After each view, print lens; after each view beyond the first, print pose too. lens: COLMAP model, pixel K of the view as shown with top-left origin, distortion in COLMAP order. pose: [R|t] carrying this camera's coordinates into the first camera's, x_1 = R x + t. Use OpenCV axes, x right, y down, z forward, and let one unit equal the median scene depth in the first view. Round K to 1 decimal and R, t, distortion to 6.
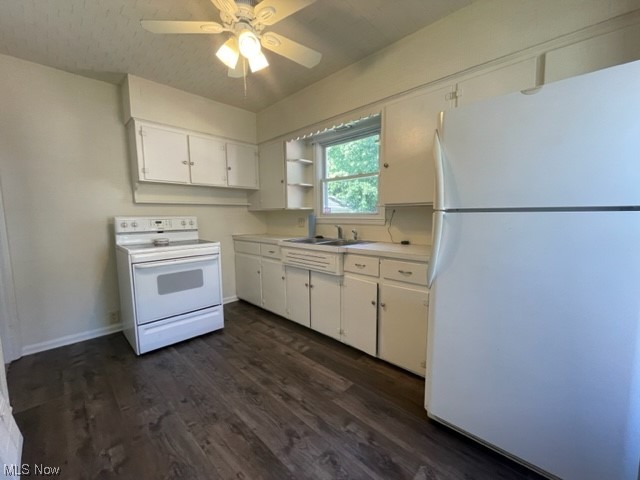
lens RADIAL K [[258.5, 0, 320.8], [0, 258.5, 240.9], [0, 0, 1]] dist [-0.001451, -0.000004]
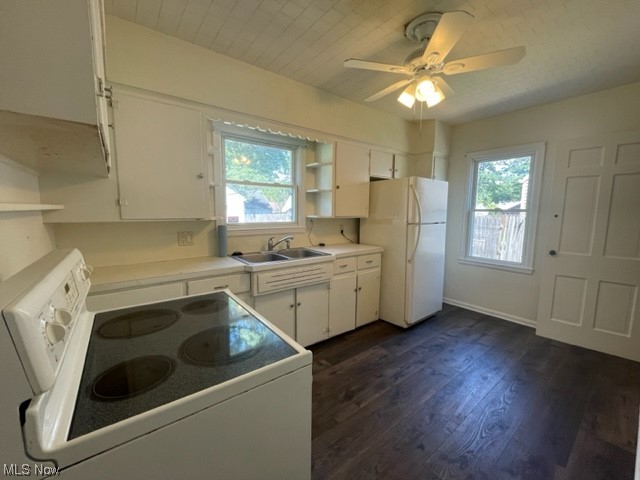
lens RADIAL K [[258.5, 0, 320.4], [0, 258.5, 240.3], [0, 0, 1]] dist [-0.001451, -0.000004]
pose [[0.149305, -0.105711, 0.983124, -1.007765], [0.090029, 0.991592, 0.092949, -0.145188], [-0.984684, 0.074632, 0.157566, 0.840353]]
